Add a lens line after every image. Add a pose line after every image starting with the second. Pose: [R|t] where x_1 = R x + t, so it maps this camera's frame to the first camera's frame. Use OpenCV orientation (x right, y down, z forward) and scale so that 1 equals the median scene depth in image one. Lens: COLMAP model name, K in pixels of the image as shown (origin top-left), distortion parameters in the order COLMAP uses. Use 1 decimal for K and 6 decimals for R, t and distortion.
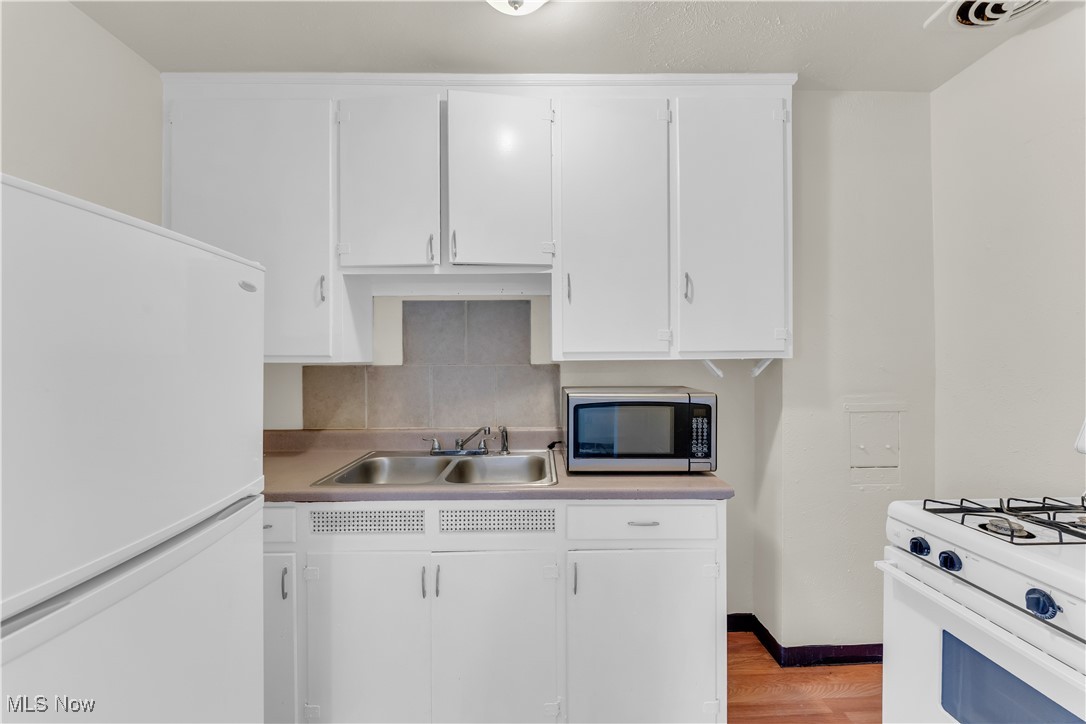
lens RADIAL K [[436.5, 0, 543.0], [0, 436.5, 362.0], [0, 0, 1]] dist [-0.000890, -0.000251]
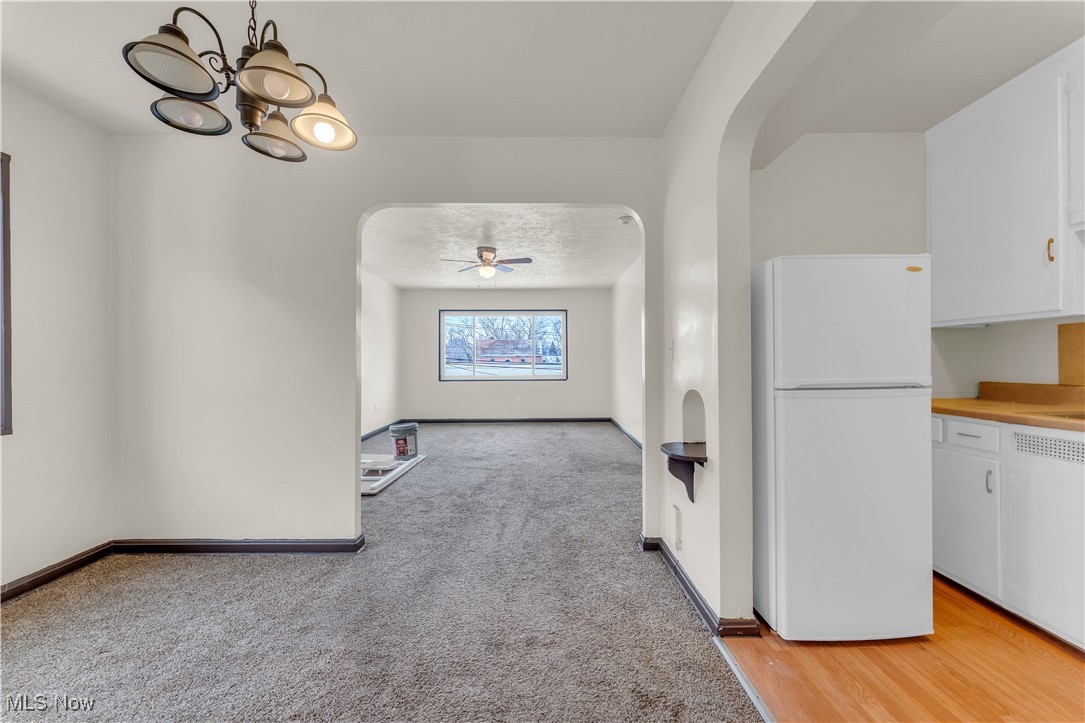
lens RADIAL K [[434.8, 0, 542.5], [0, 434.8, 361.5], [0, 0, 1]] dist [-0.000007, -0.000053]
pose [[-0.011547, 0.000031, -0.999933, 0.644756], [0.003145, 0.999995, -0.000006, 0.116607], [0.999928, -0.003145, -0.011547, -0.299734]]
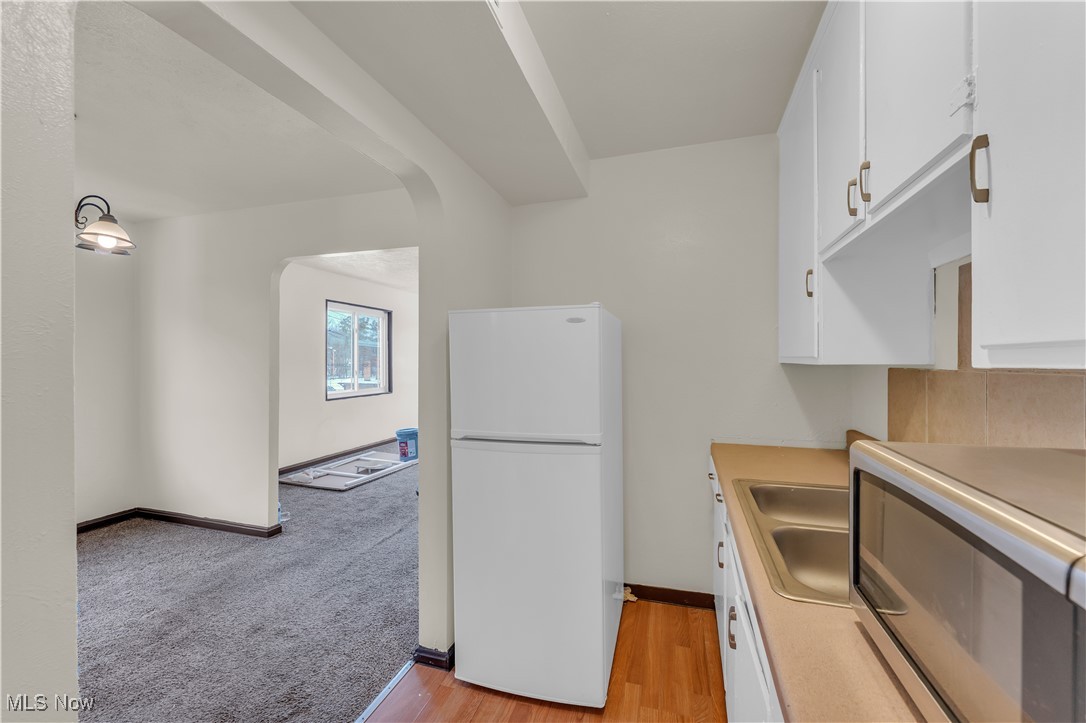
lens RADIAL K [[436.5, 0, 543.0], [0, 436.5, 361.5], [0, 0, 1]] dist [-0.000890, -0.000251]
pose [[-0.318493, 0.008032, -0.947891, 0.559064], [-0.000530, 0.999962, 0.008651, -0.012918], [0.947925, 0.003258, -0.318477, 0.788639]]
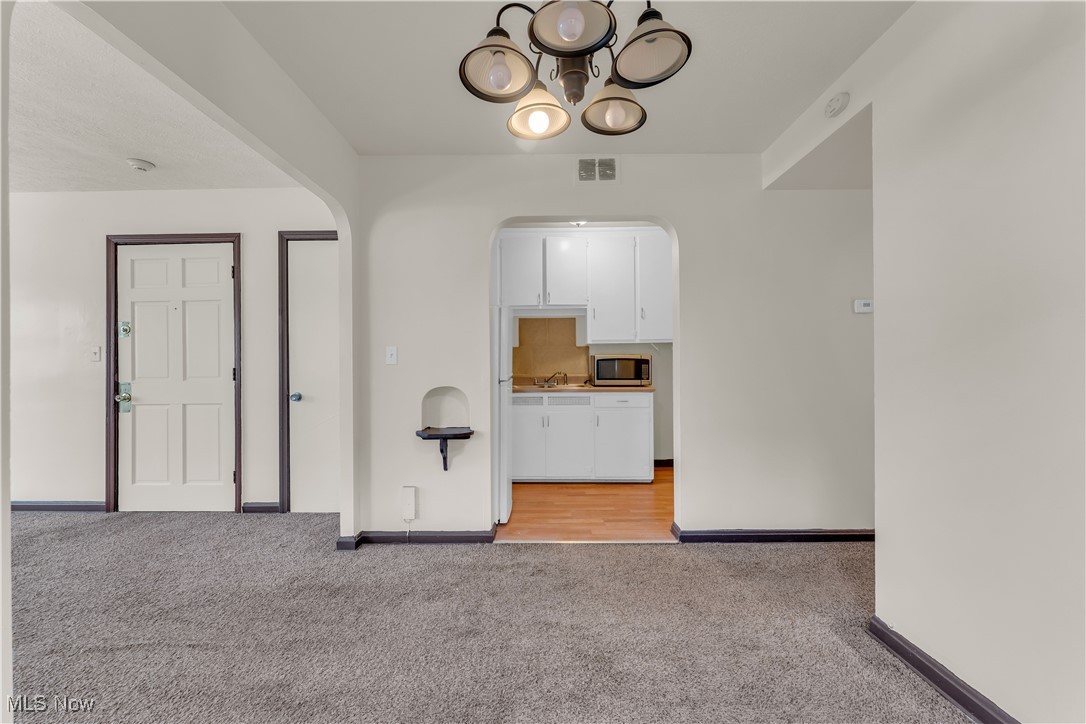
lens RADIAL K [[436.5, 0, 543.0], [0, 436.5, 362.0], [0, 0, 1]] dist [-0.000890, -0.000251]
pose [[0.999657, -0.003241, -0.025989, -0.171468], [0.003212, 0.999994, -0.001161, 0.107595], [0.025992, 0.001077, 0.999662, -1.529723]]
